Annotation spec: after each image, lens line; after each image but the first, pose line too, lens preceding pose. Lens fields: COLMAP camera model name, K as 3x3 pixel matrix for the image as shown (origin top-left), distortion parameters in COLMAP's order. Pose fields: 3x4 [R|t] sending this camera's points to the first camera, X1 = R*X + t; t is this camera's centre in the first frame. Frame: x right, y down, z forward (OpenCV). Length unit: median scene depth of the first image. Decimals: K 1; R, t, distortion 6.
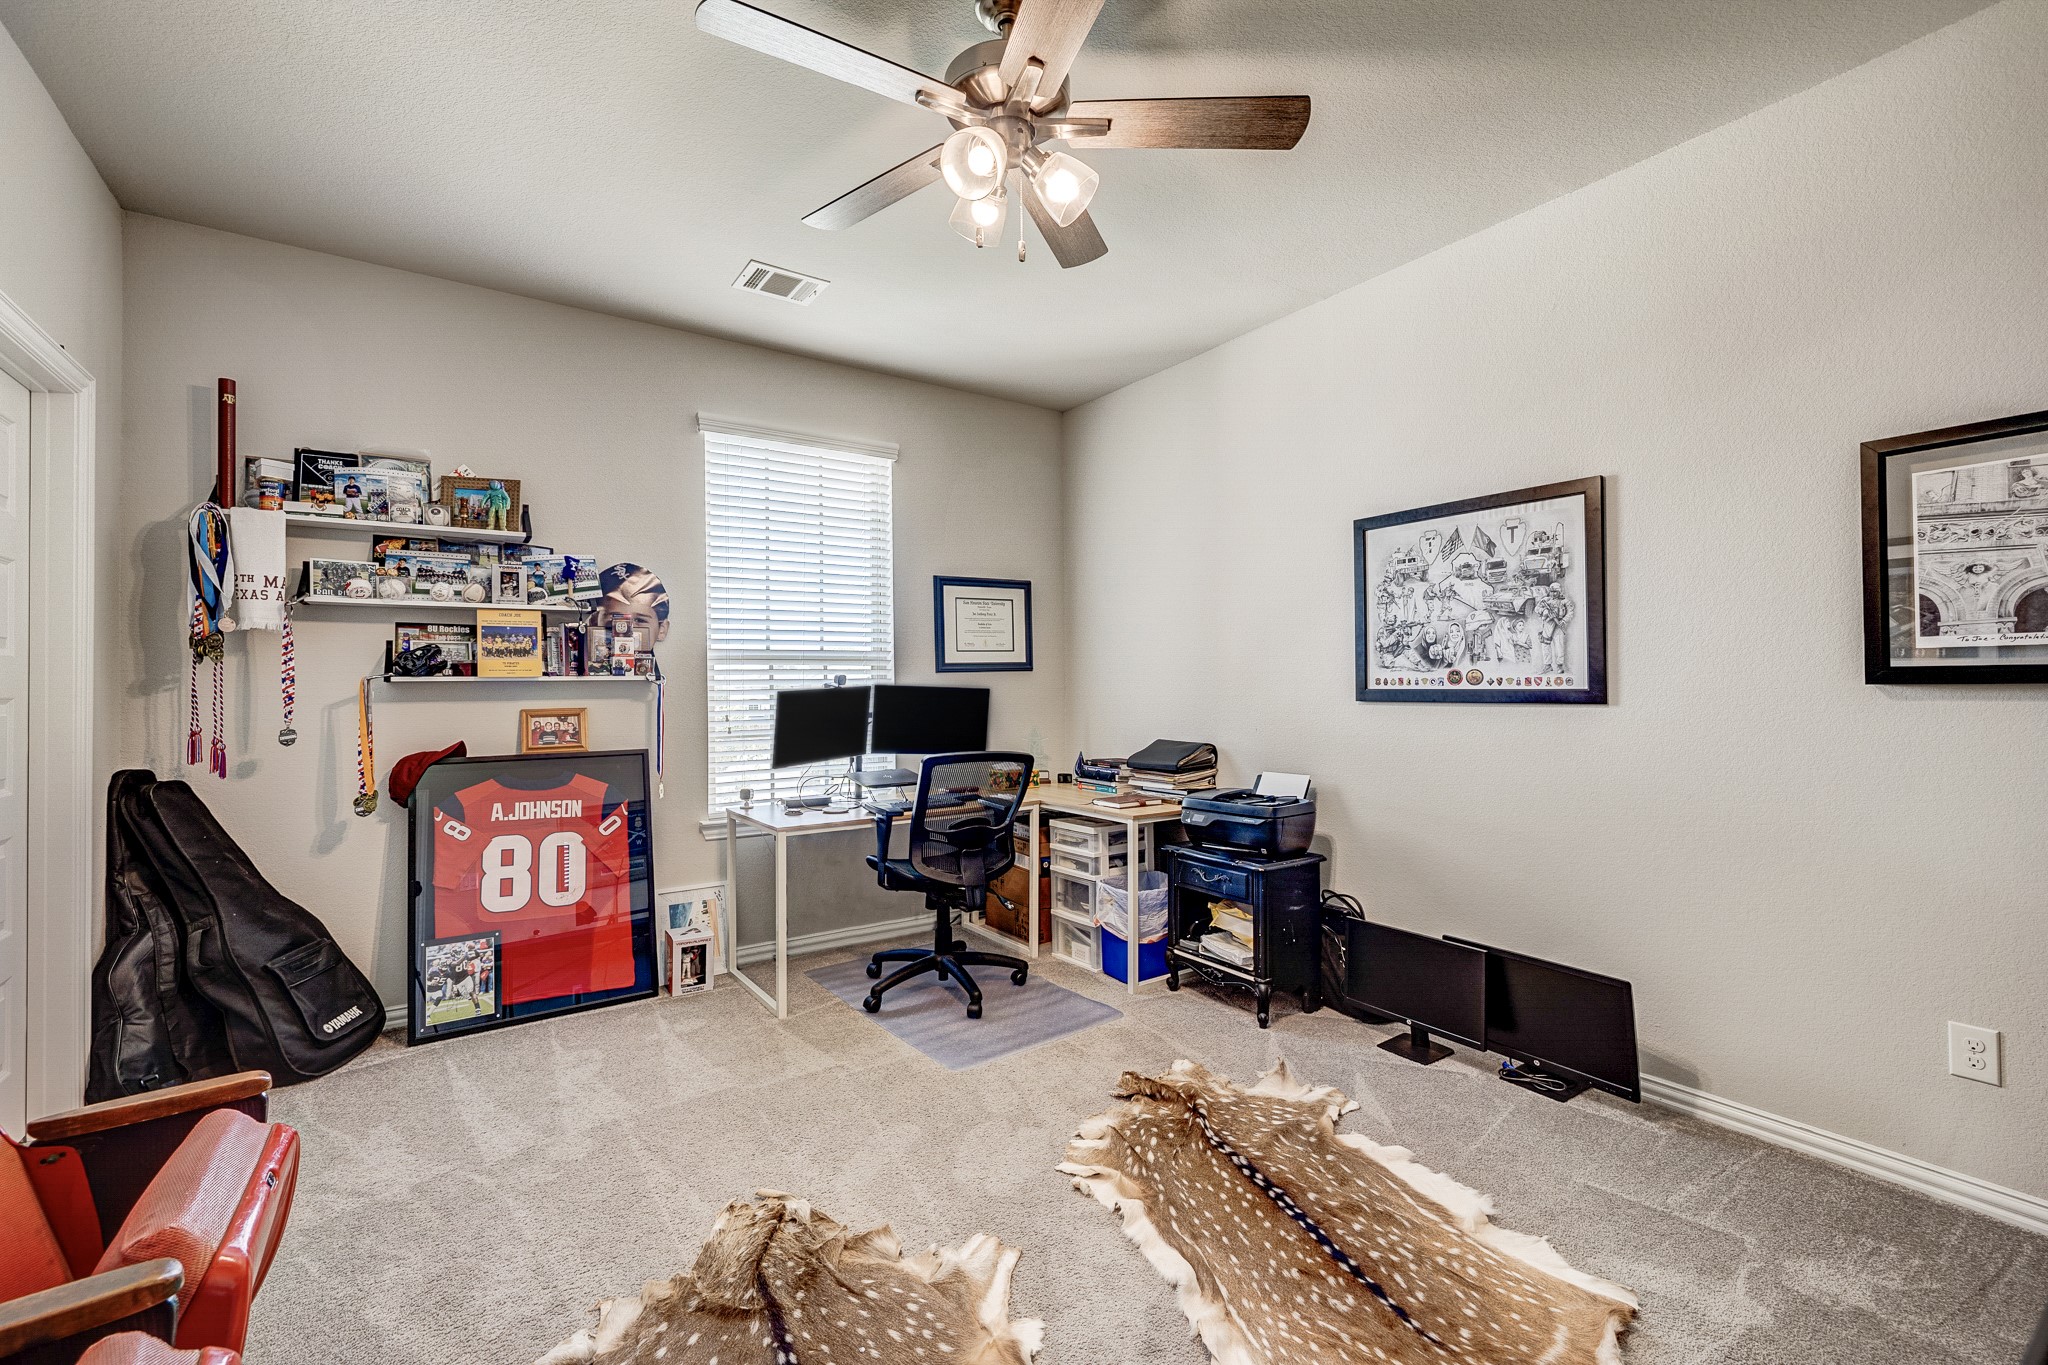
lens RADIAL K [[856.9, 0, 1028.9], [0, 856.9, 677.5], [0, 0, 1]] dist [-0.000199, 0.000019]
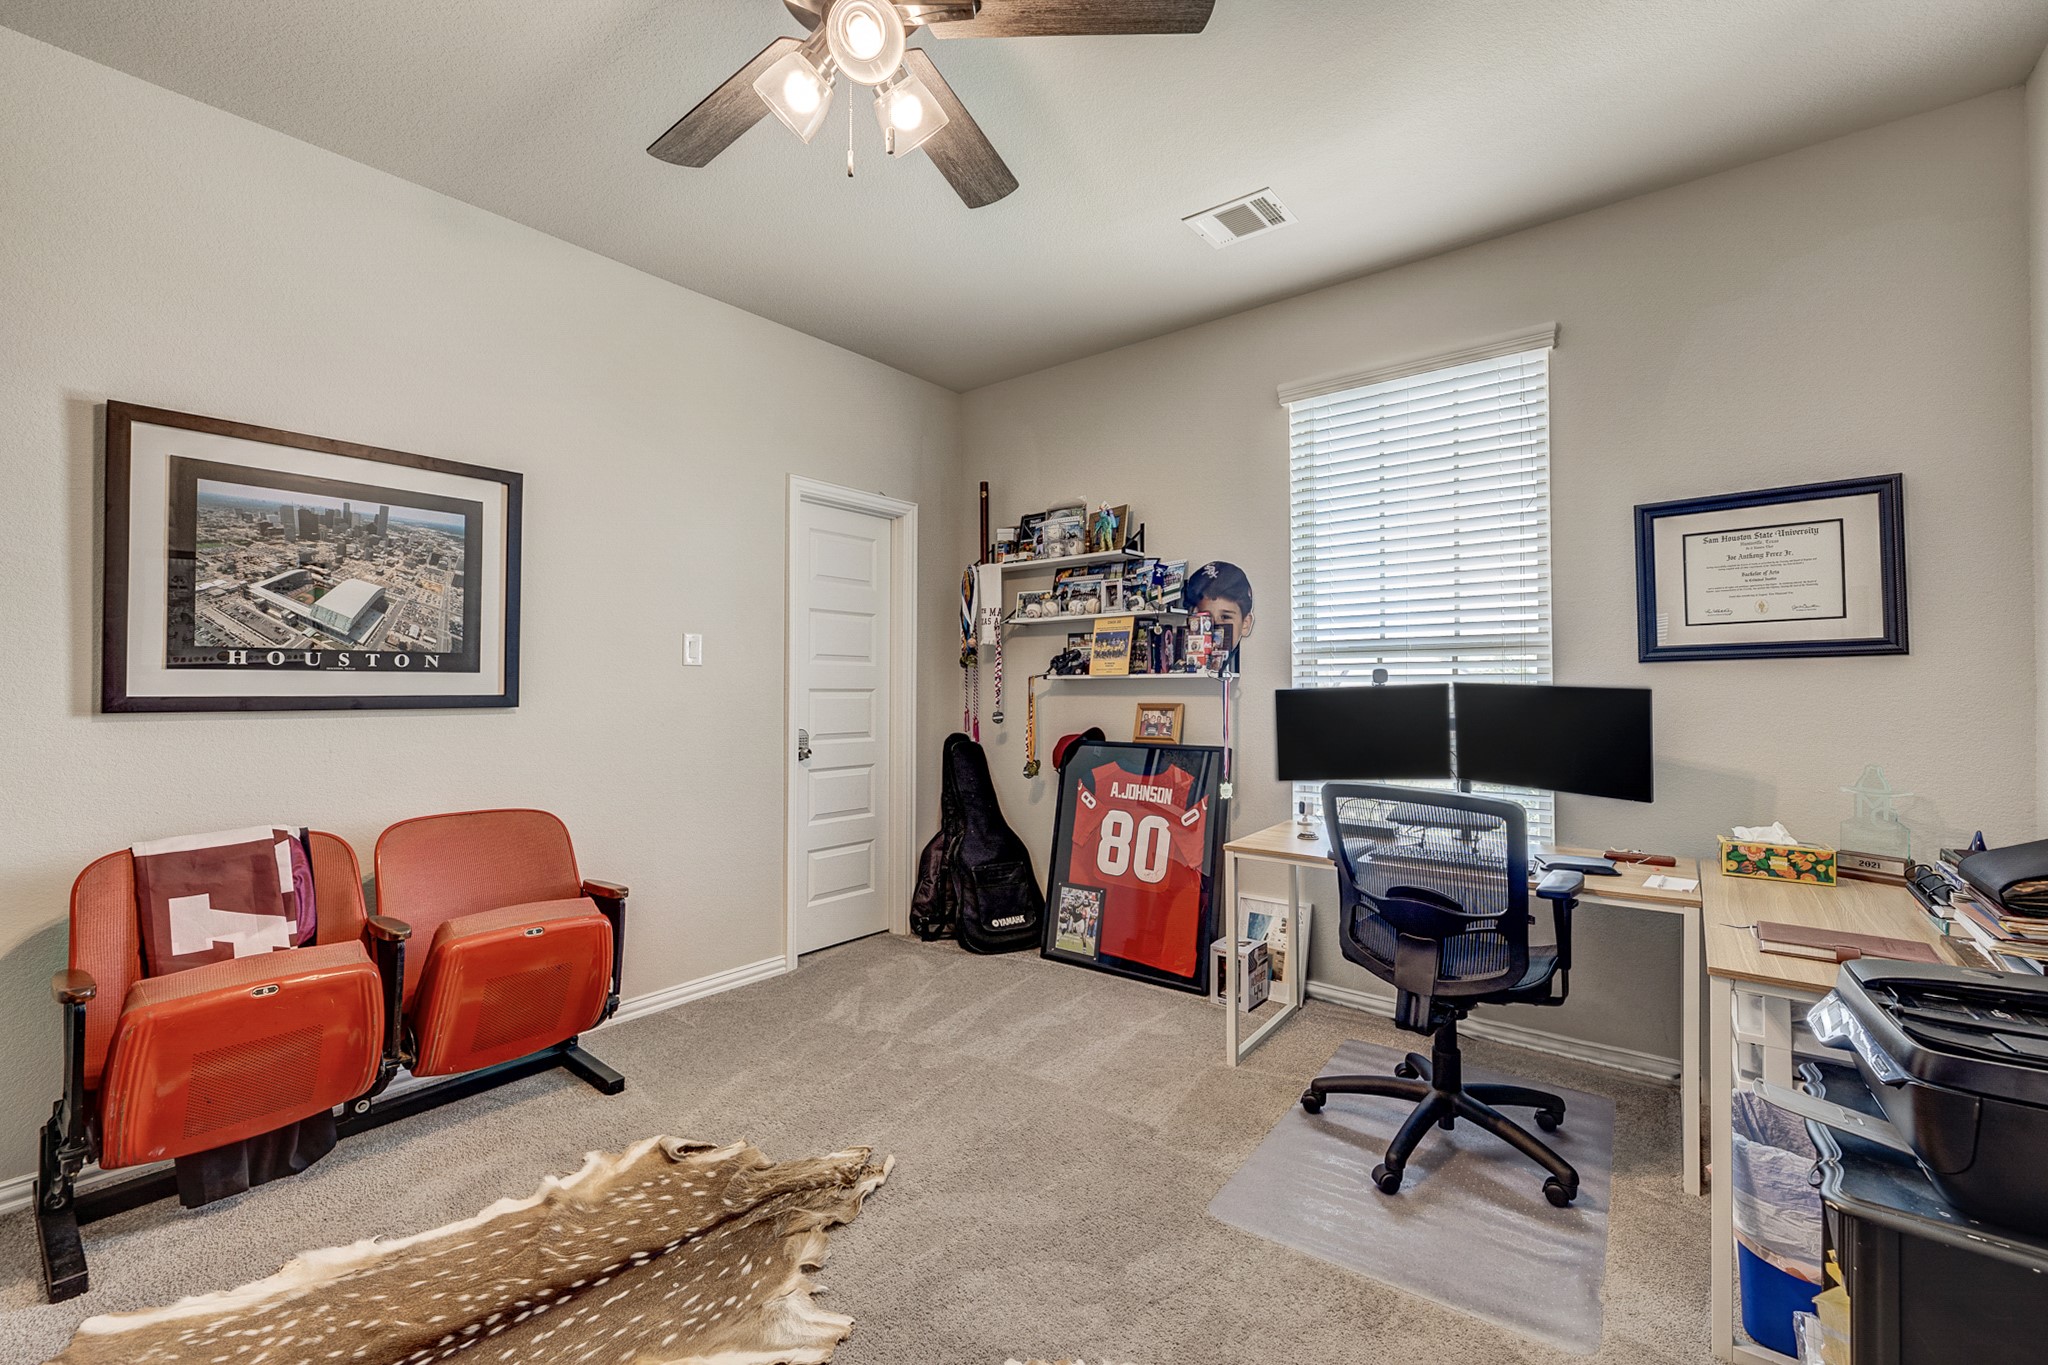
lens RADIAL K [[867.8, 0, 1026.0], [0, 867.8, 674.1], [0, 0, 1]] dist [-0.002678, -0.000278]
pose [[0.286349, -0.005162, -0.958112, 0.497203], [0.009493, 0.999952, -0.002550, -0.000046], [0.958078, -0.008365, 0.286384, 0.548808]]
